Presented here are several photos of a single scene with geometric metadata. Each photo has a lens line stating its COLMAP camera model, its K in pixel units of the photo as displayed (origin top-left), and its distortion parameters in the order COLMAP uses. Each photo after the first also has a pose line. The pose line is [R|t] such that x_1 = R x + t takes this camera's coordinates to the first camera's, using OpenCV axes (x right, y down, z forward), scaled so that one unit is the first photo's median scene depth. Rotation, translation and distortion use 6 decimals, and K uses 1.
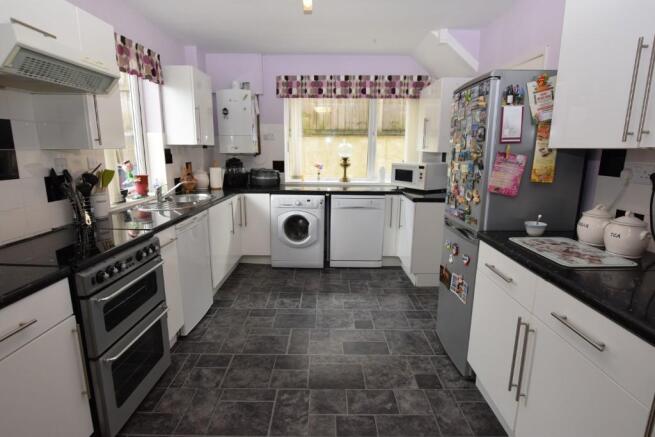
lens RADIAL K [[337.2, 0, 326.6], [0, 337.2, 220.1], [0, 0, 1]] dist [-0.001239, -0.001062]
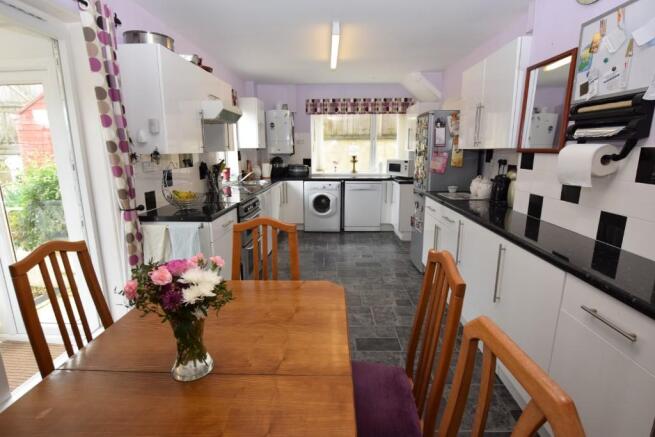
lens RADIAL K [[320.2, 0, 327.6], [0, 320.2, 217.1], [0, 0, 1]] dist [-0.003951, -0.000094]
pose [[0.999802, -0.006785, -0.018682, -0.037794], [0.006813, 0.999976, 0.001429, 0.080081], [0.018672, -0.001556, 0.999824, -0.398694]]
